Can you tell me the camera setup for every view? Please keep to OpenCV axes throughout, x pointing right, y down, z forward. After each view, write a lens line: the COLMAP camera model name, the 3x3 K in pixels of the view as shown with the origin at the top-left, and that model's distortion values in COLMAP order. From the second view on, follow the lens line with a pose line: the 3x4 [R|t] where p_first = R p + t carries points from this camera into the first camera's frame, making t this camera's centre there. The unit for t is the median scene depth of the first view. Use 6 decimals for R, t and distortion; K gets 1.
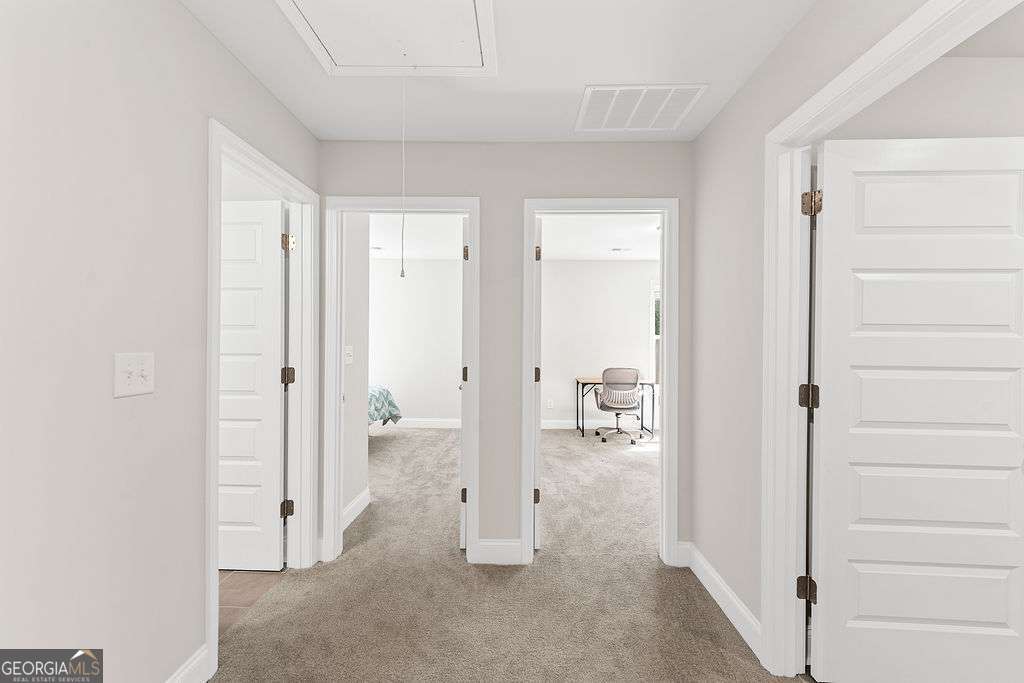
lens RADIAL K [[417.5, 0, 515.4], [0, 417.5, 344.5], [0, 0, 1]] dist [-0.001133, -0.000214]
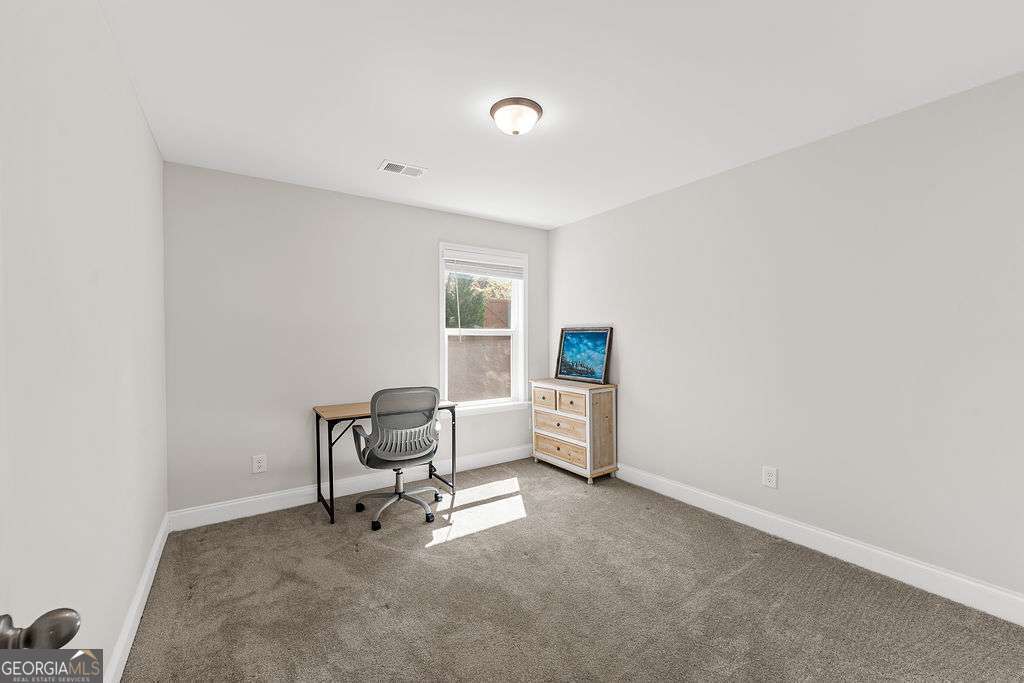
lens RADIAL K [[417.5, 0, 516.8], [0, 417.5, 344.0], [0, 0, 1]] dist [-0.001133, -0.000214]
pose [[0.820388, -0.016774, 0.571561, 0.058027], [0.011079, 0.999848, 0.013441, -0.004727], [-0.571699, -0.004695, 0.820450, 0.447158]]
